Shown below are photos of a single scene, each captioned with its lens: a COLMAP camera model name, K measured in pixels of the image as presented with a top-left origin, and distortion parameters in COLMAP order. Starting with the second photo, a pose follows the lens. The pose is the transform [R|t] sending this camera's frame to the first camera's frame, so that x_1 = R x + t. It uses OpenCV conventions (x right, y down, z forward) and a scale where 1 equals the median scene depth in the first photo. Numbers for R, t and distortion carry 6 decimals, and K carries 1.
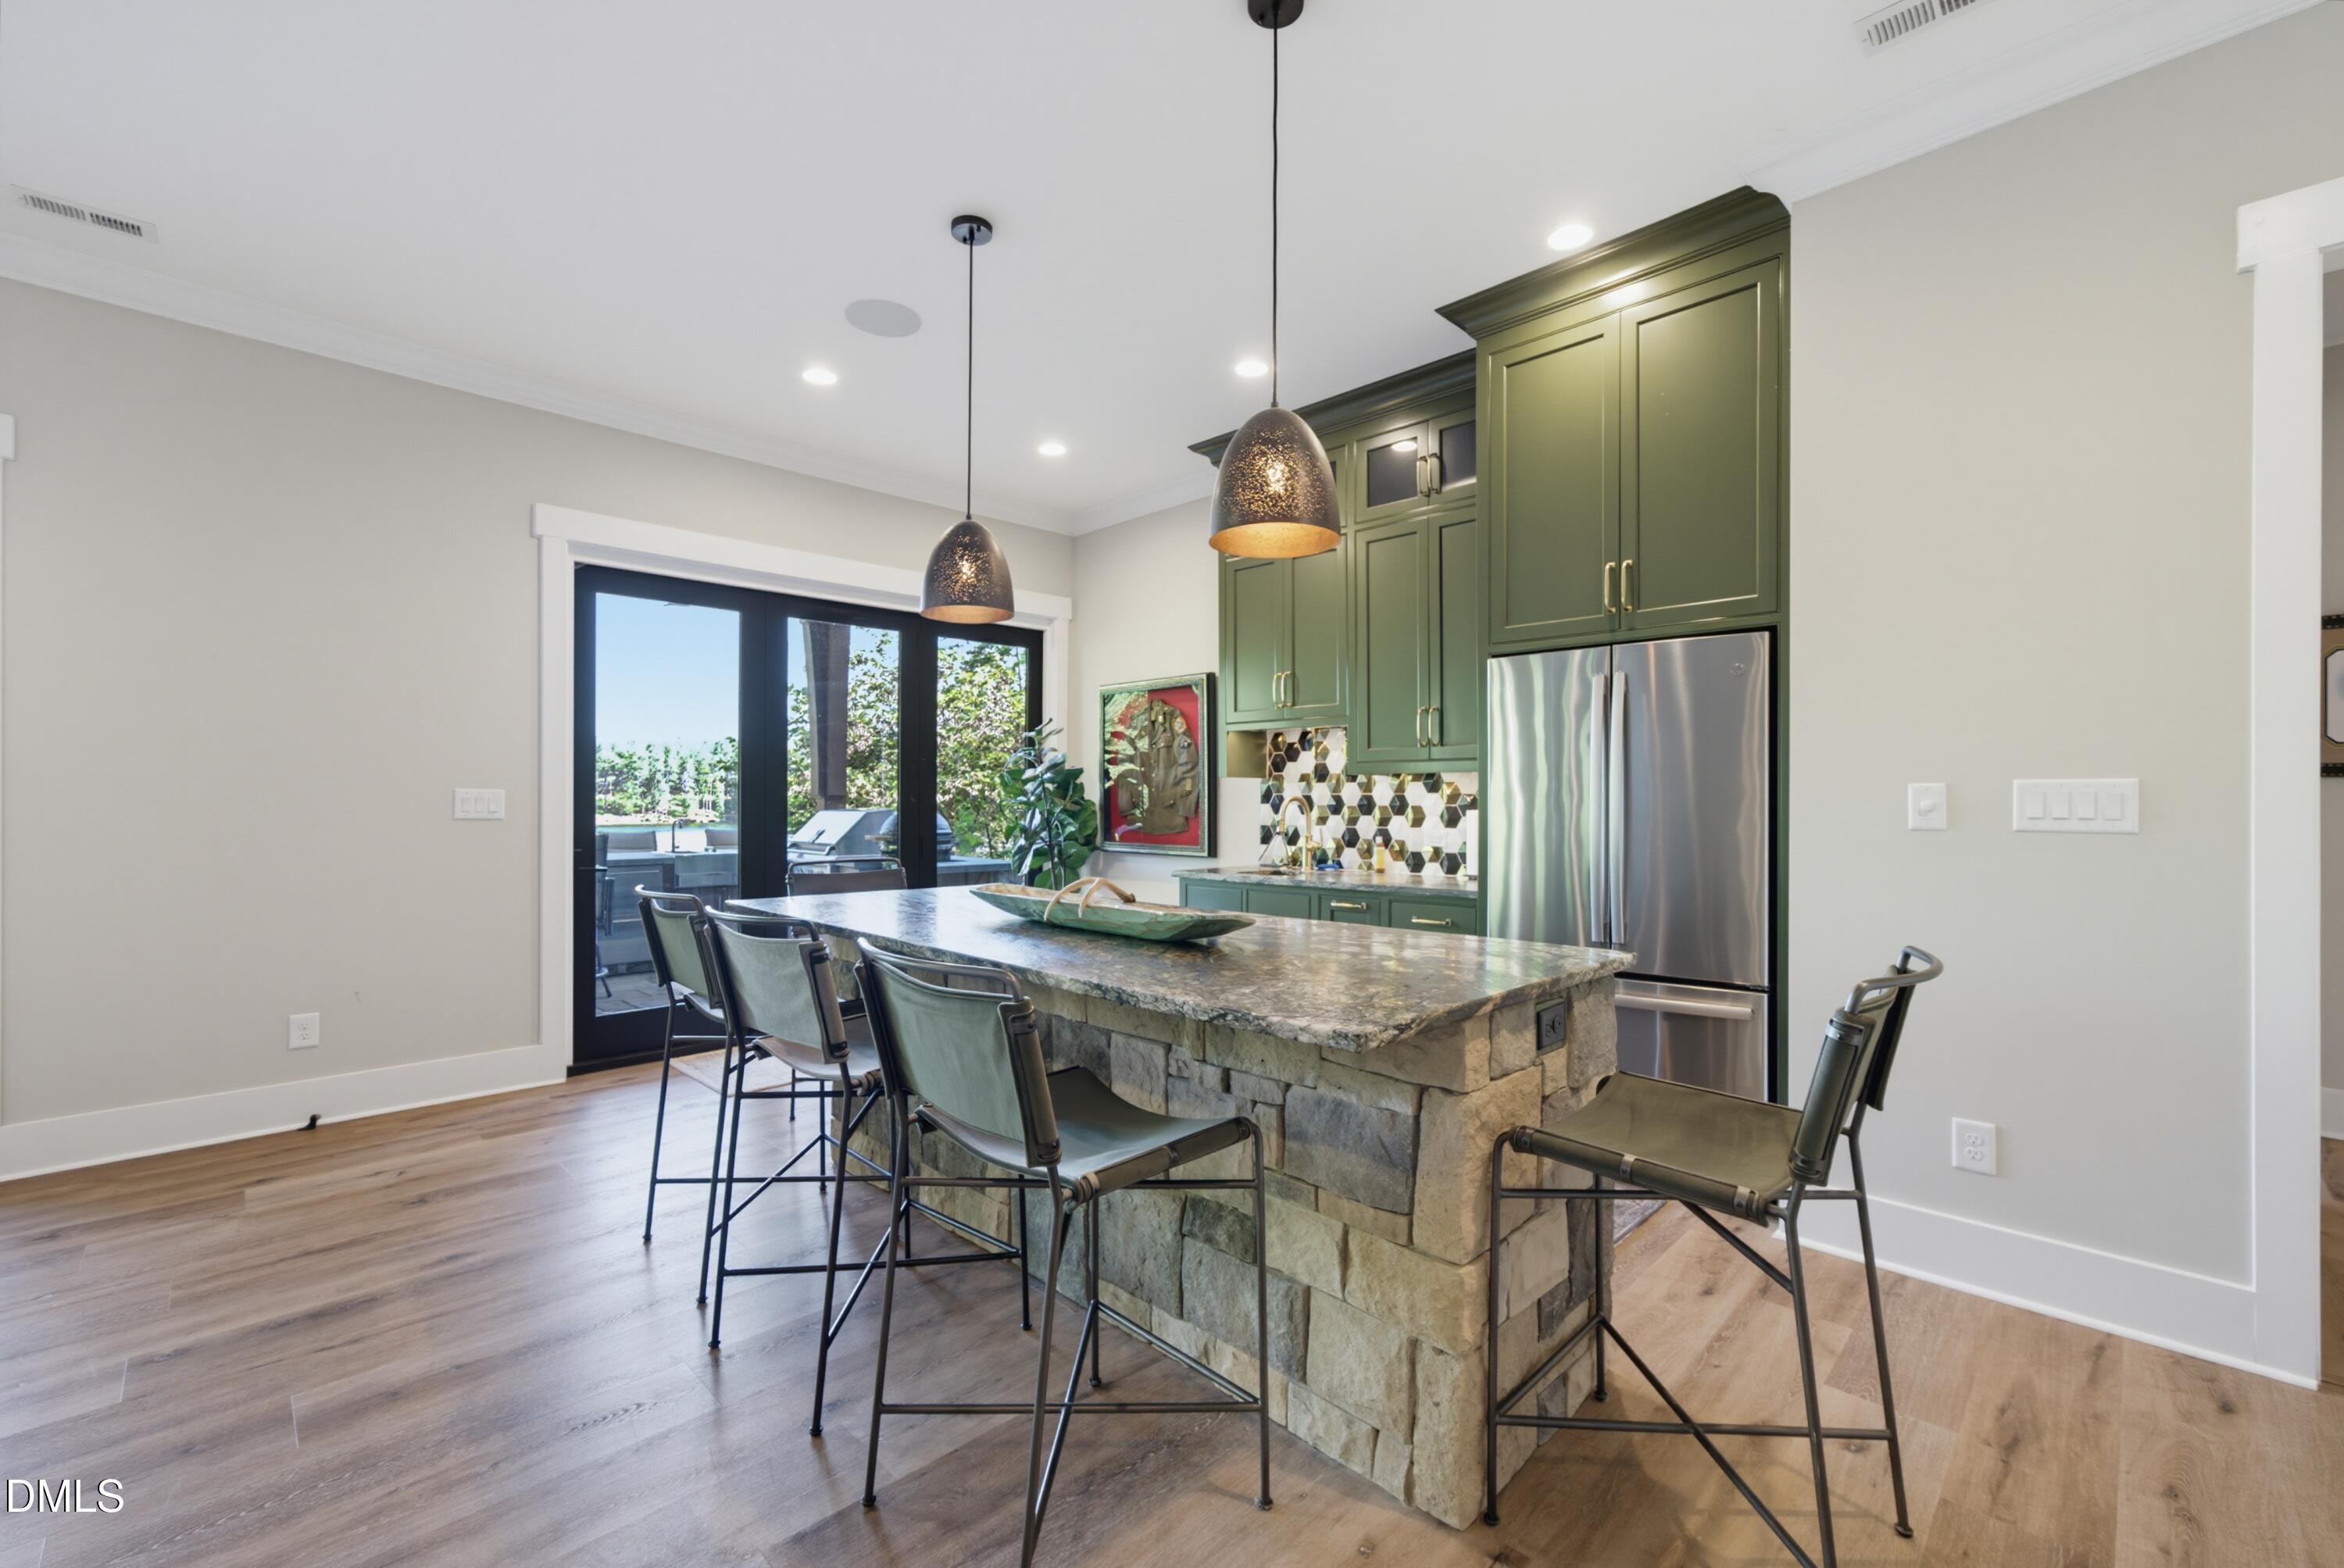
lens RADIAL K [[959.8, 0, 1174.2], [0, 959.8, 793.7], [0, 0, 1]] dist [0.007774, 0.000190]
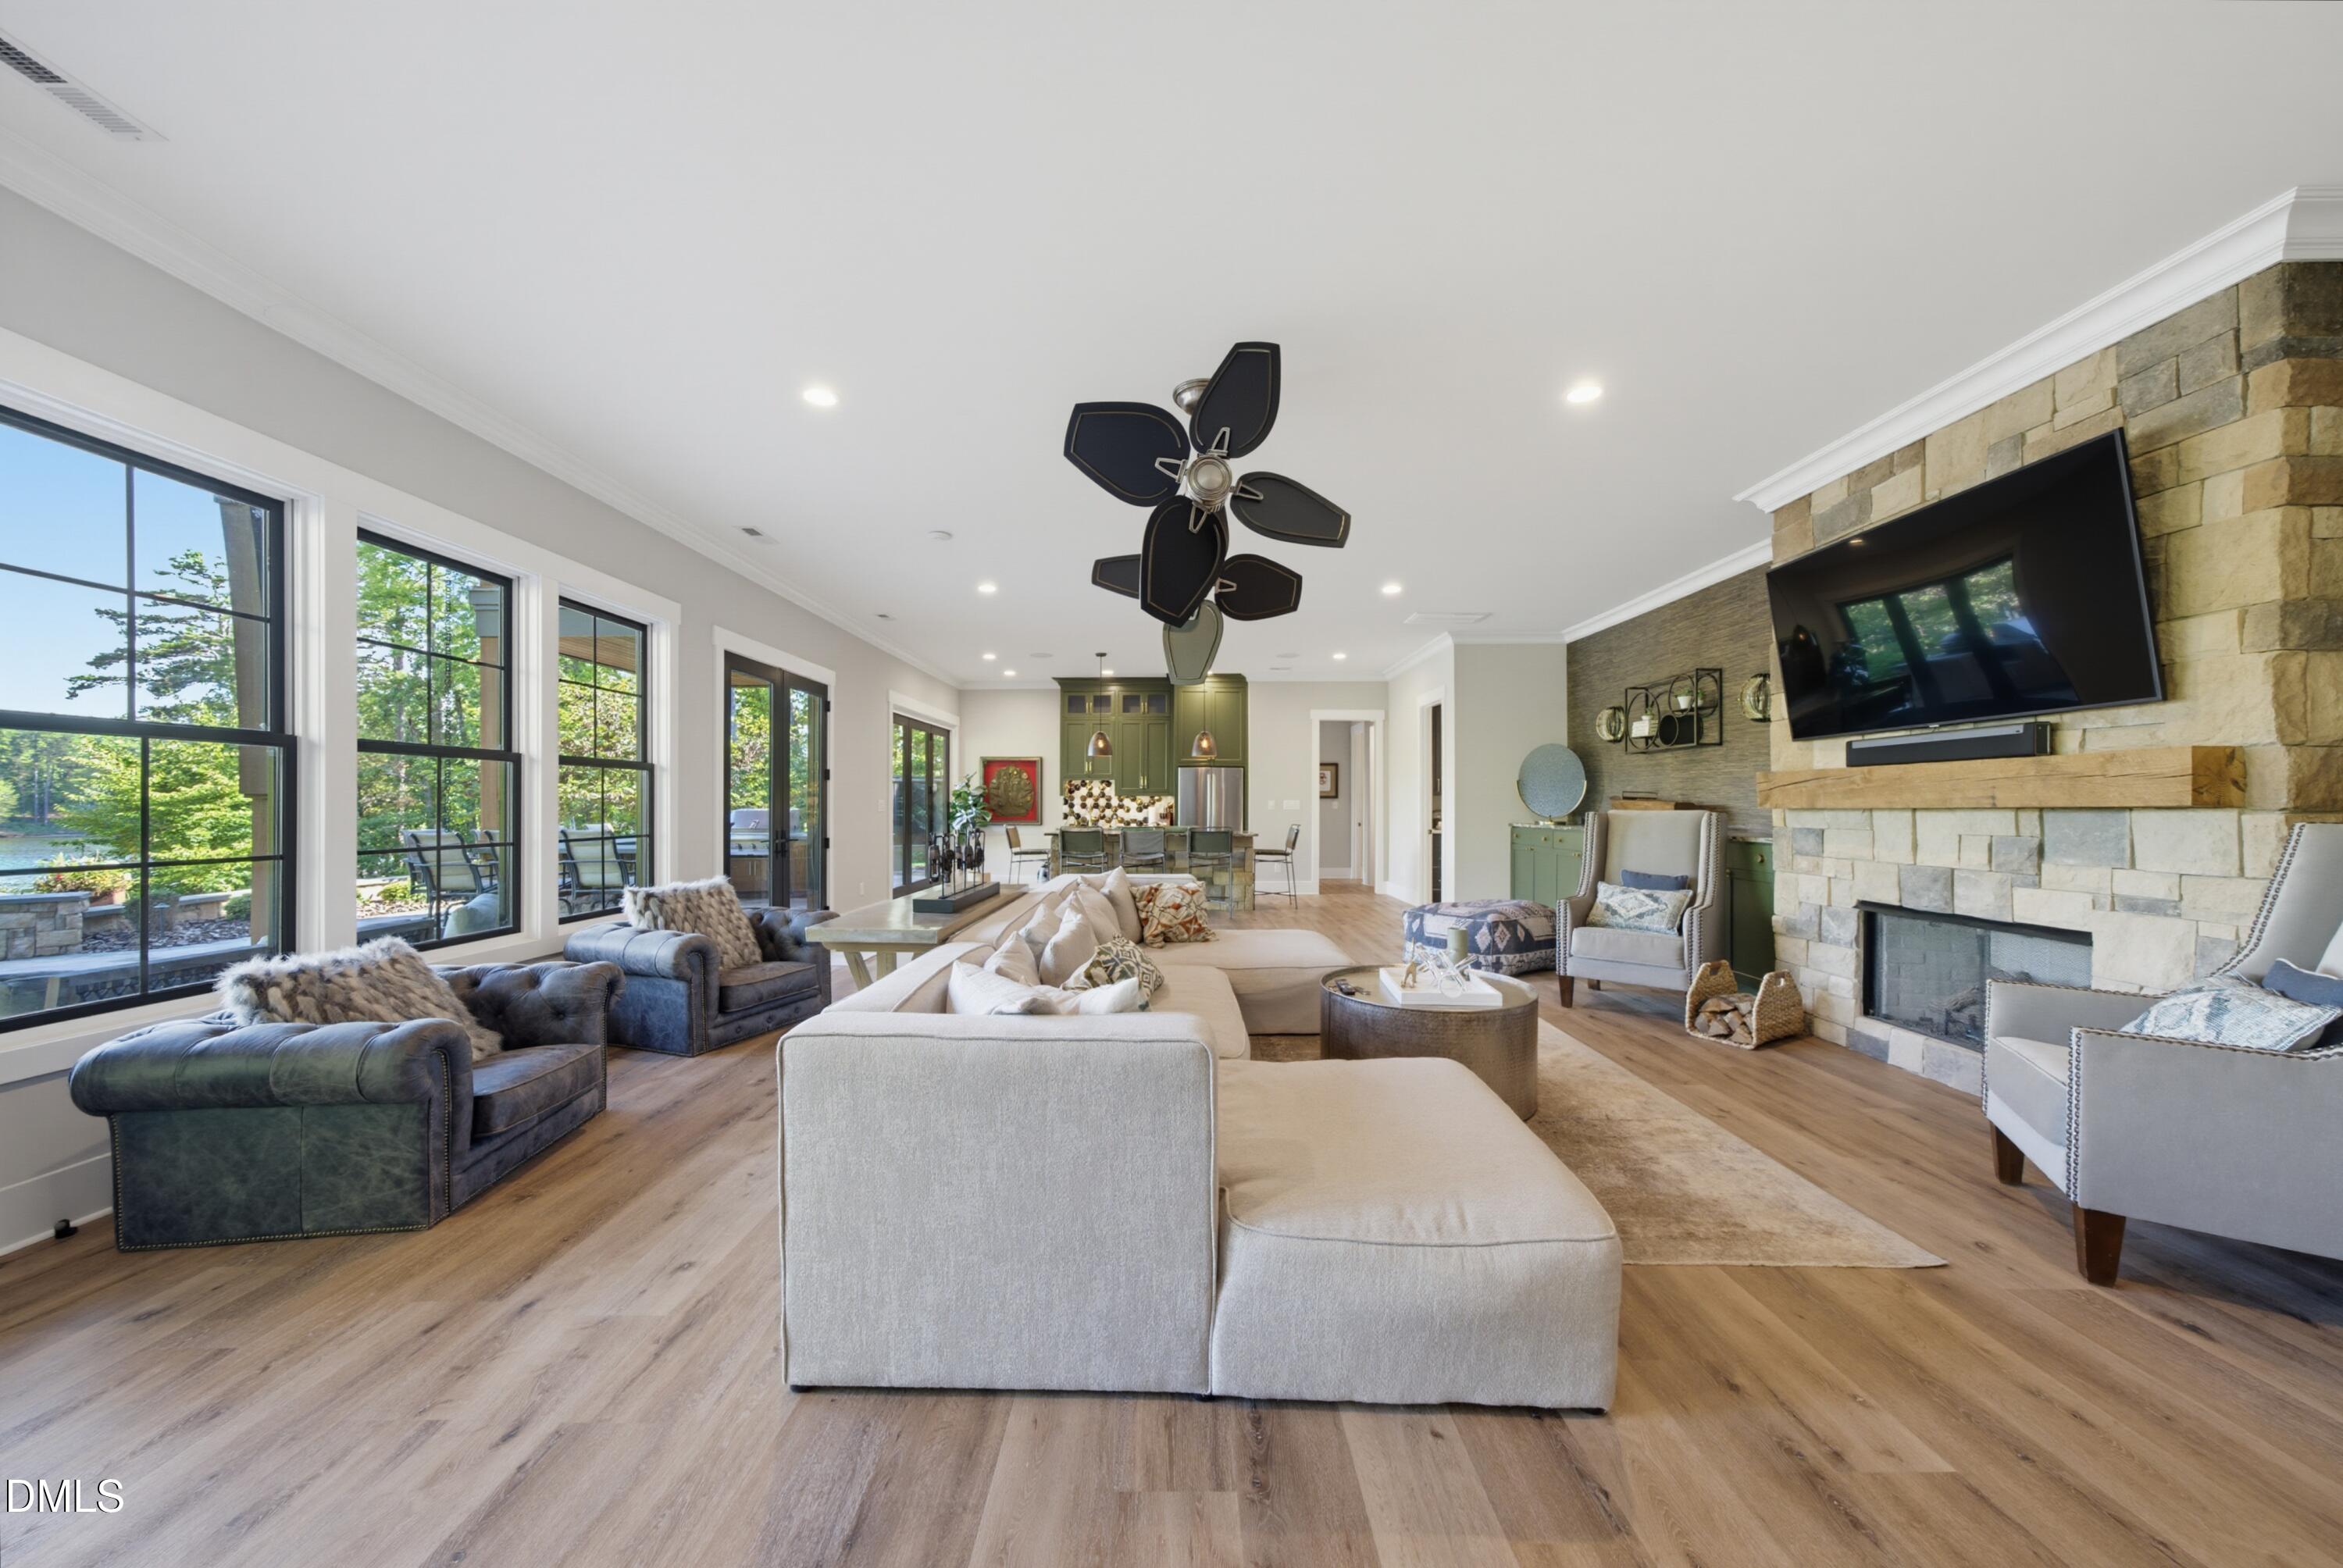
lens RADIAL K [[802.2, 0, 1168.7], [0, 802.2, 801.9], [0, 0, 1]] dist [0.000683, 0.000163]
pose [[0.713354, 0.004832, 0.700787, -1.421834], [-0.007684, 0.999970, 0.000927, -0.004183], [-0.700761, -0.006046, 0.713370, -0.953816]]
